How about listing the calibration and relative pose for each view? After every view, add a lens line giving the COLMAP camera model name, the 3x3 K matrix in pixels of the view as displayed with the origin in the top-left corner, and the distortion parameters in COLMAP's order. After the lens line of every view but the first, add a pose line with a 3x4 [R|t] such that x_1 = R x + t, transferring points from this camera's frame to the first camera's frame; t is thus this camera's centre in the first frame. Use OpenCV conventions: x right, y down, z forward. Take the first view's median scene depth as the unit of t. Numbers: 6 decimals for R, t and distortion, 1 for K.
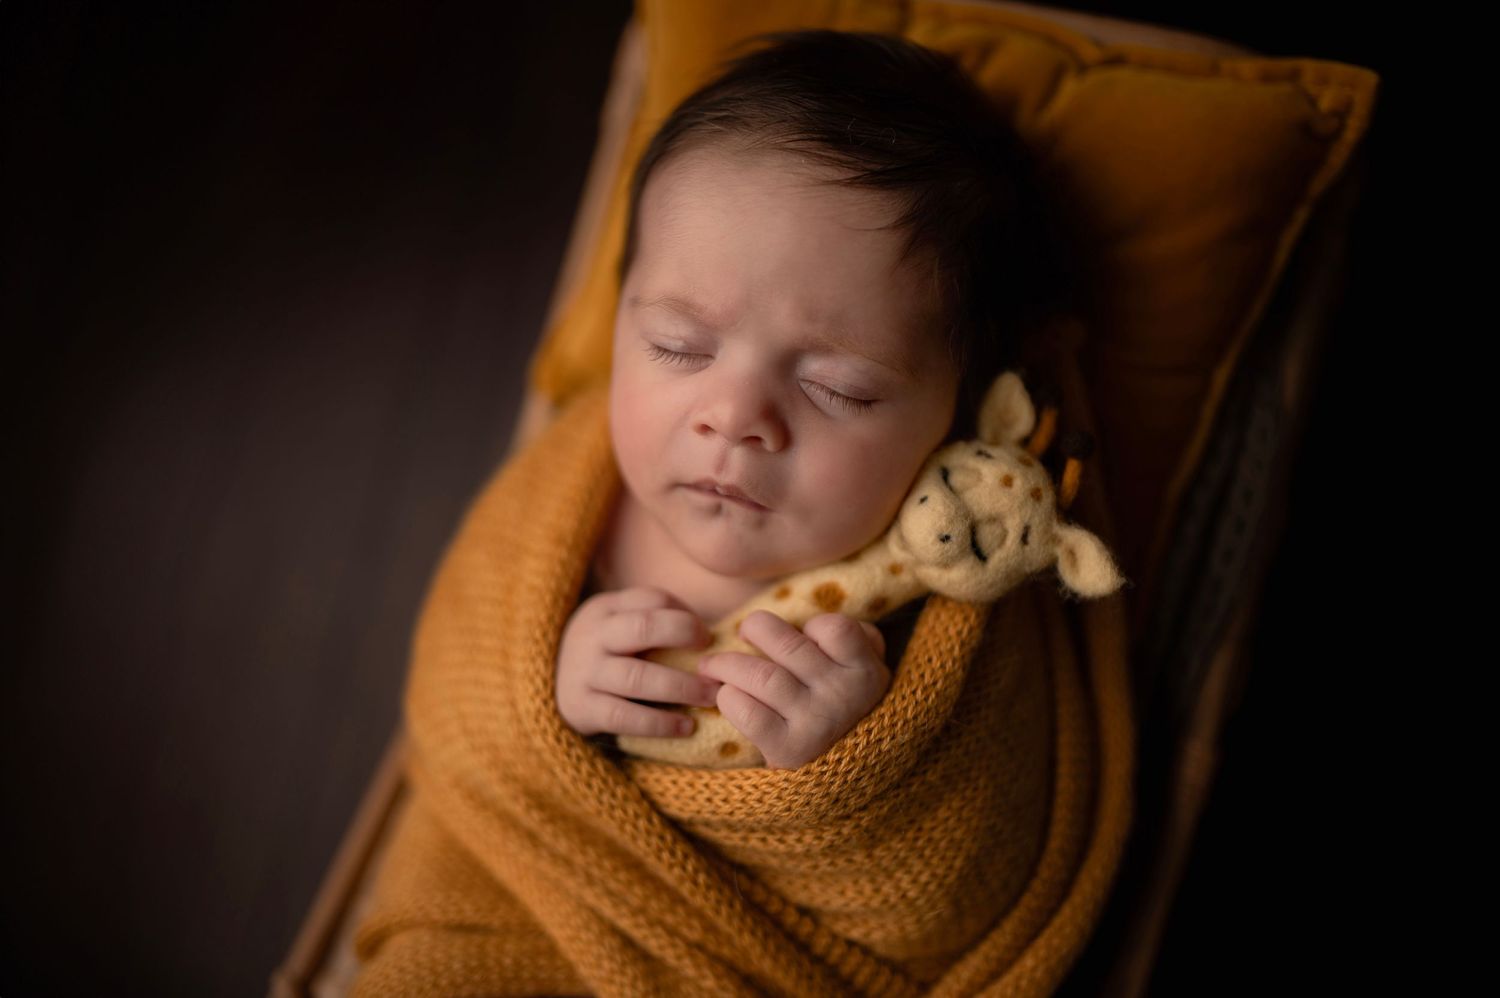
lens RADIAL K [[1494.3, 0, 750.0], [0, 1494.3, 499.0], [0, 0, 1]] dist [-0.105057, 0.210742]
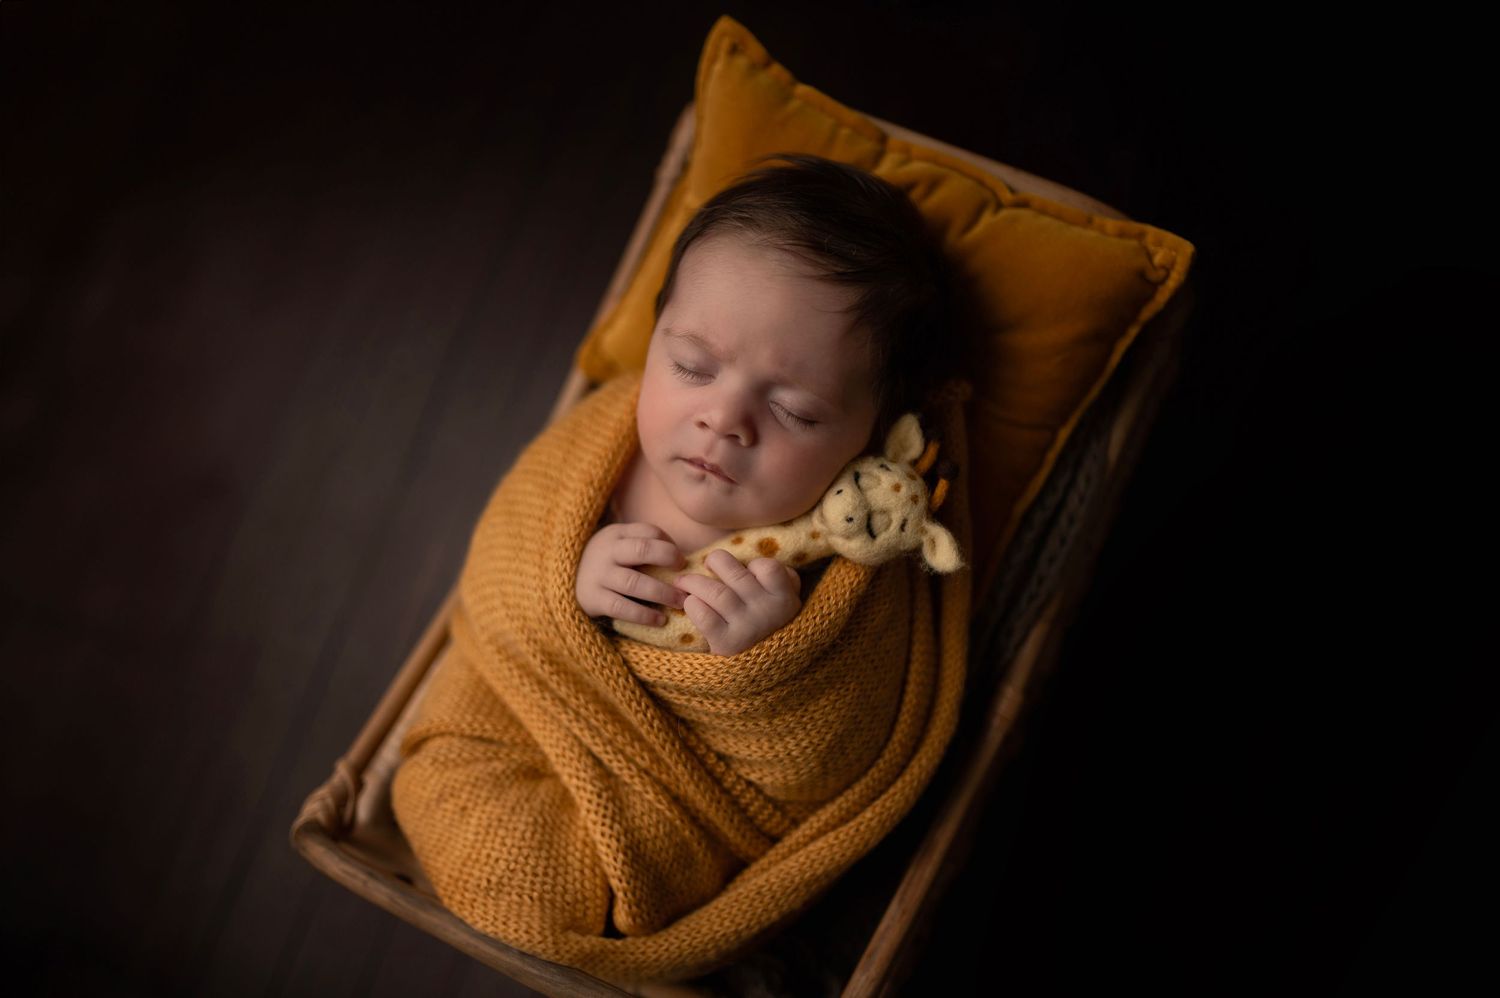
lens RADIAL K [[1460.4, 0, 794.4], [0, 1460.4, 495.4], [0, 0, 1]] dist [-0.128002, 0.253466]
pose [[0.987909, 0.142904, 0.060120, -0.015760], [-0.144485, 0.989244, 0.022796, -0.022418], [-0.056216, -0.031207, 0.997931, -0.449504]]
